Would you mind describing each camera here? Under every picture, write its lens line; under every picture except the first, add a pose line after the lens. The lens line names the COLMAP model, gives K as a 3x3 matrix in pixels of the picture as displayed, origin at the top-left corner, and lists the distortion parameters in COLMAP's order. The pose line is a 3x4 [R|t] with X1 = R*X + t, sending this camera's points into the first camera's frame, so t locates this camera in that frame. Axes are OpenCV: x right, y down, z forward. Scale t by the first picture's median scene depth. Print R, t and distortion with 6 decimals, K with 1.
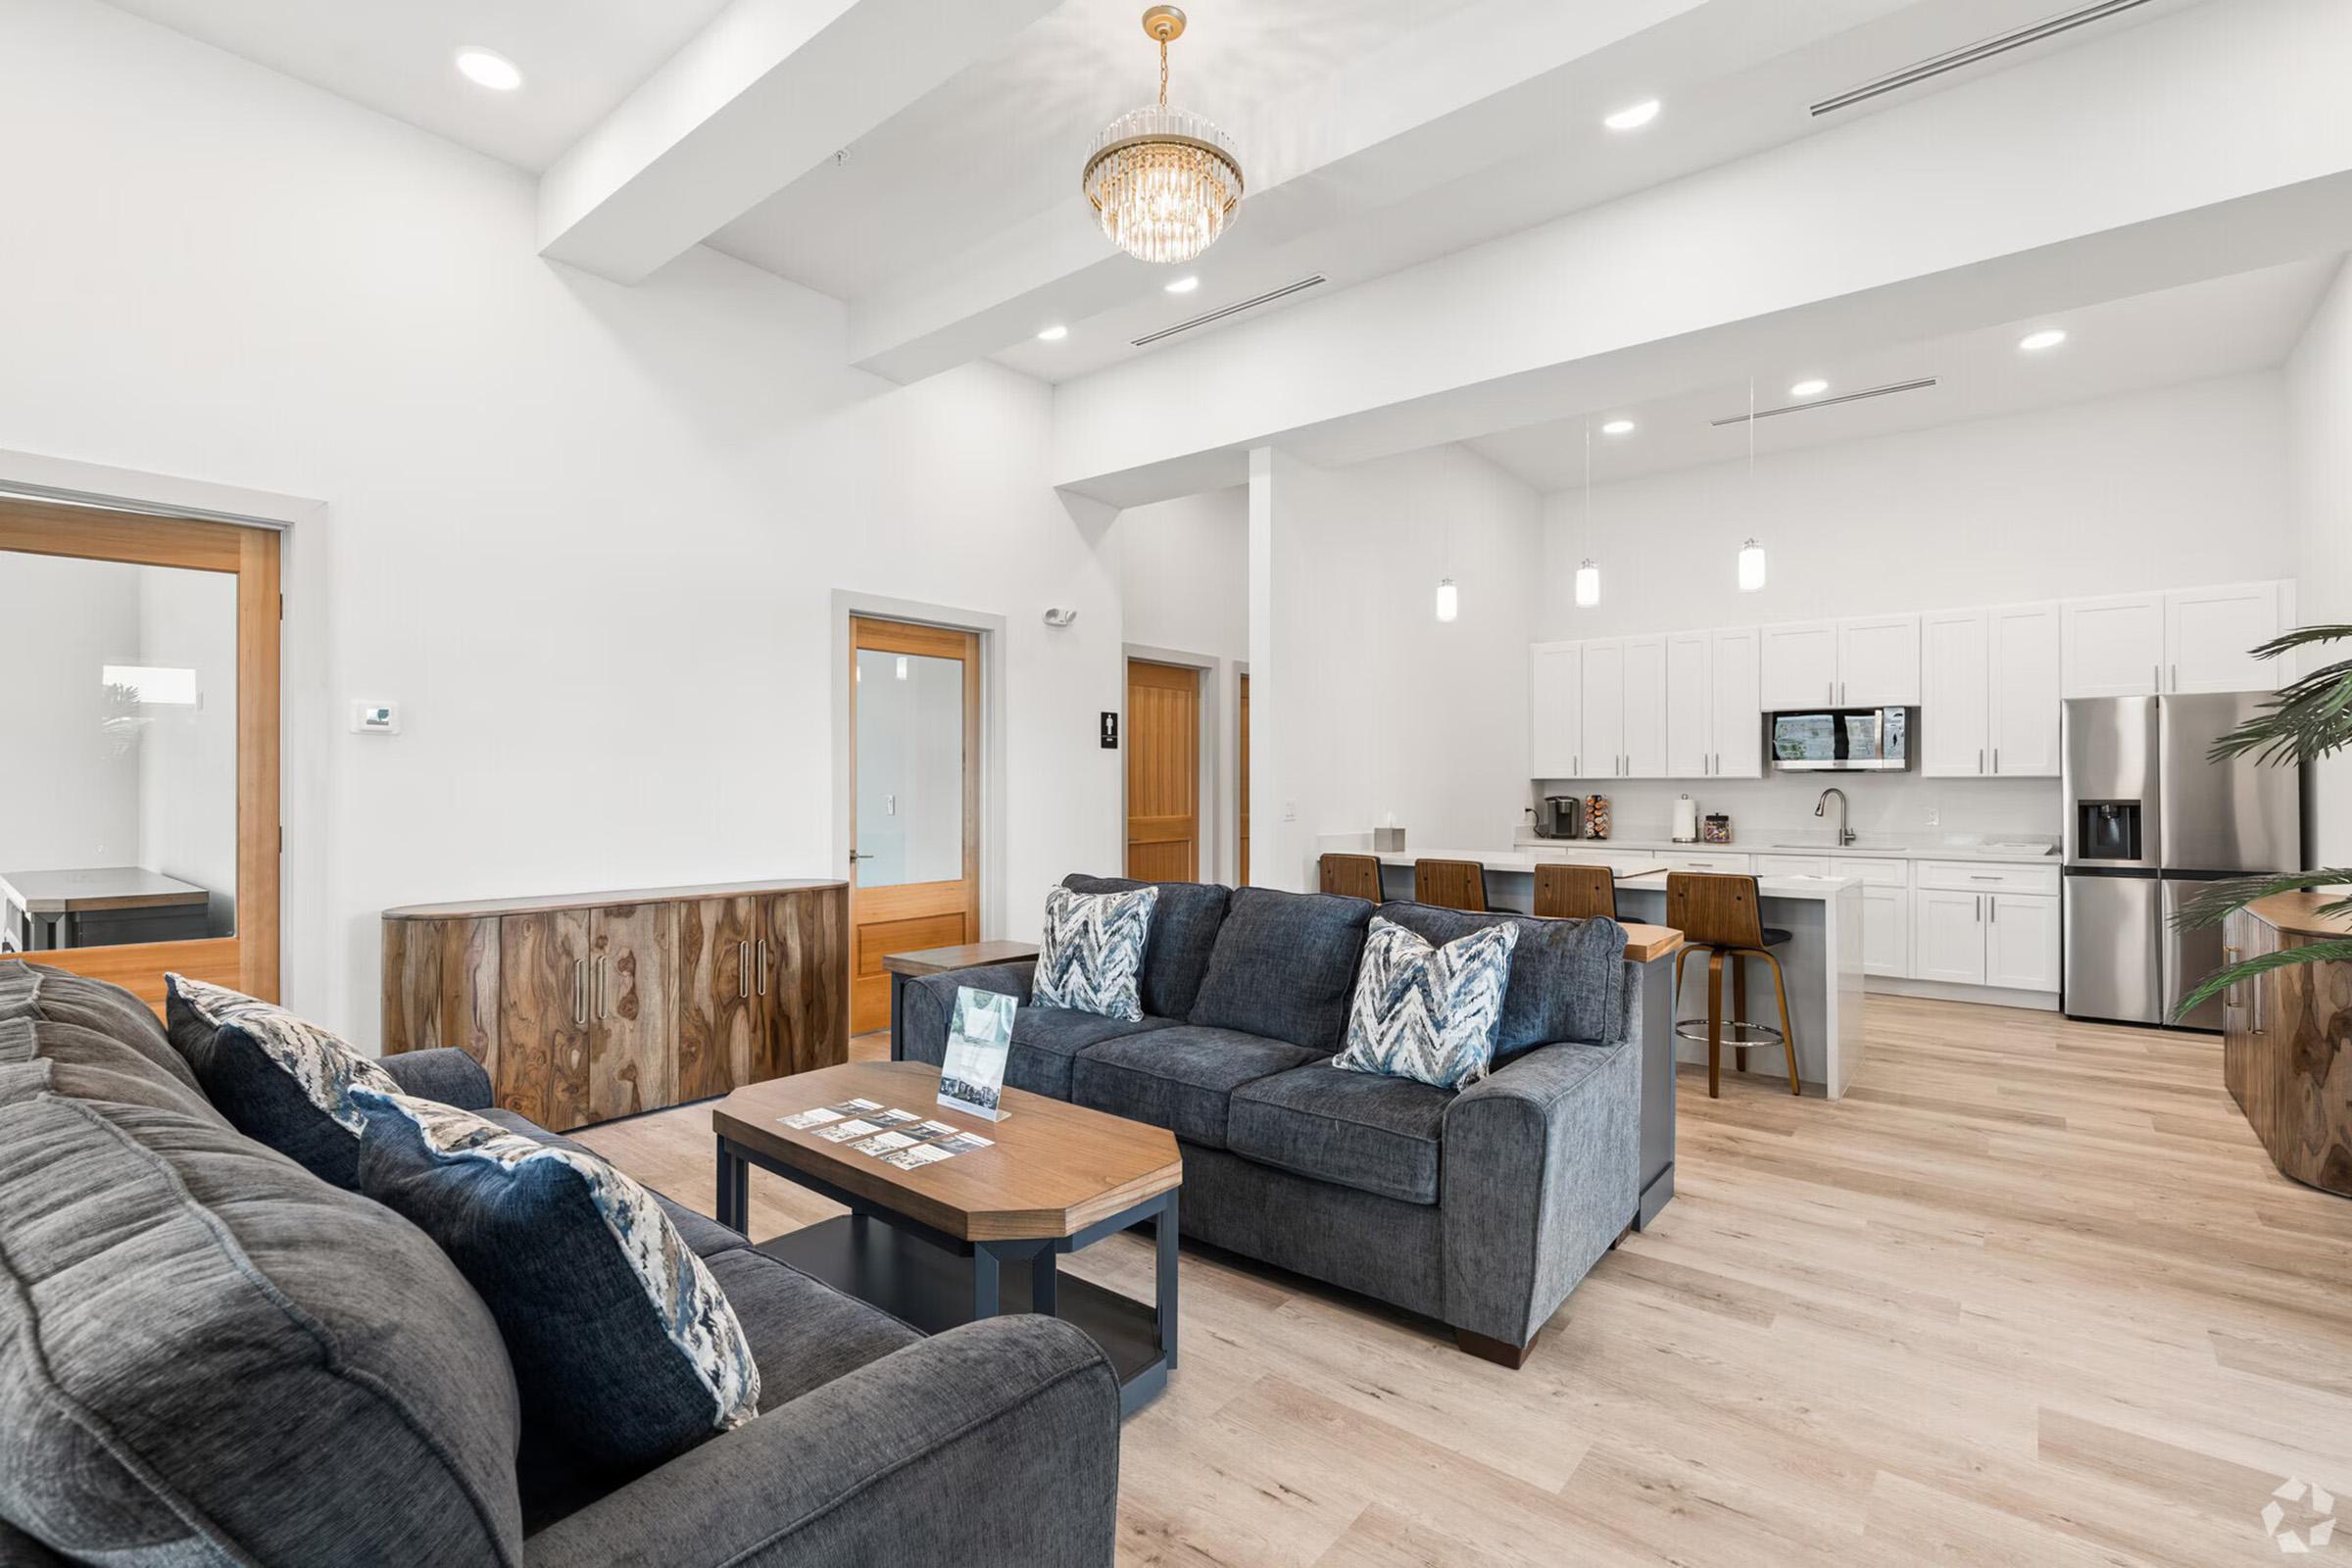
lens RADIAL K [[1067.3, 0, 1172.5], [0, 1067.3, 789.0], [0, 0, 1]] dist [0.000619, 0.001463]
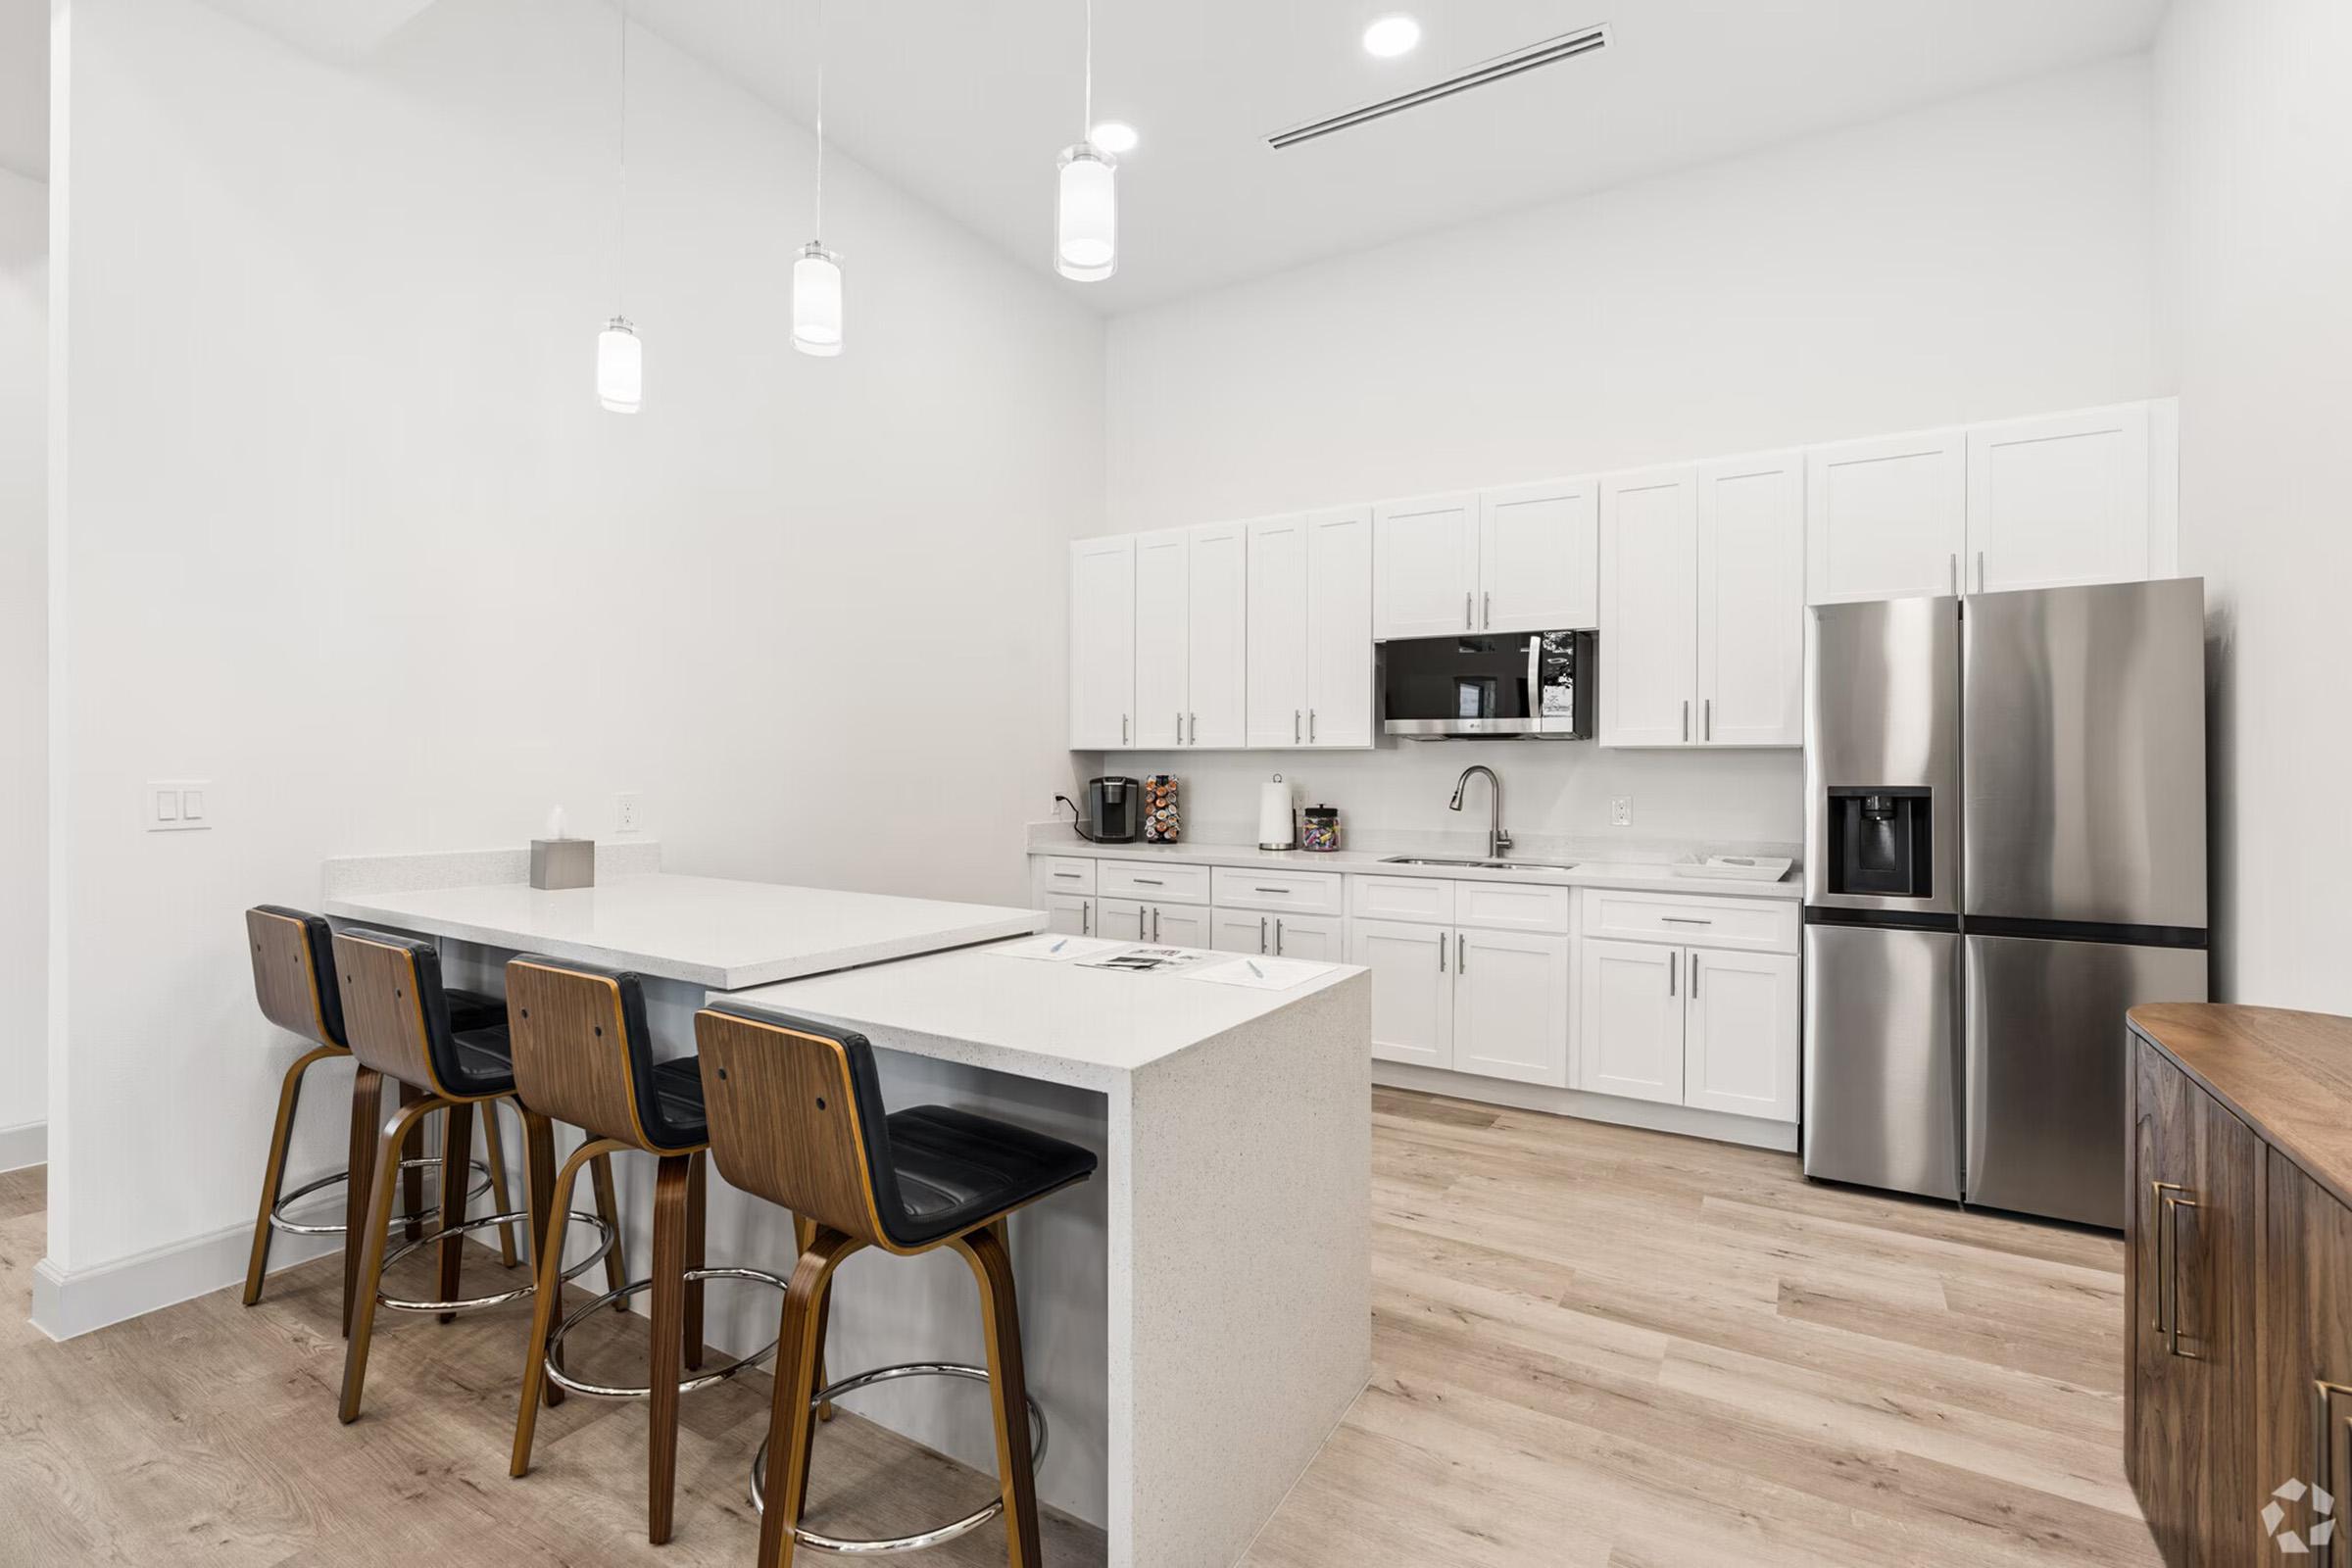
lens RADIAL K [[1067.3, 0, 1179.9], [0, 1067.3, 769.6], [0, 0, 1]] dist [0.000619, 0.001463]
pose [[0.991482, 0.004184, 0.130176, 0.404026], [-0.004453, 0.999989, 0.001779, 0.001495], [-0.130167, -0.002344, 0.991489, 0.451748]]
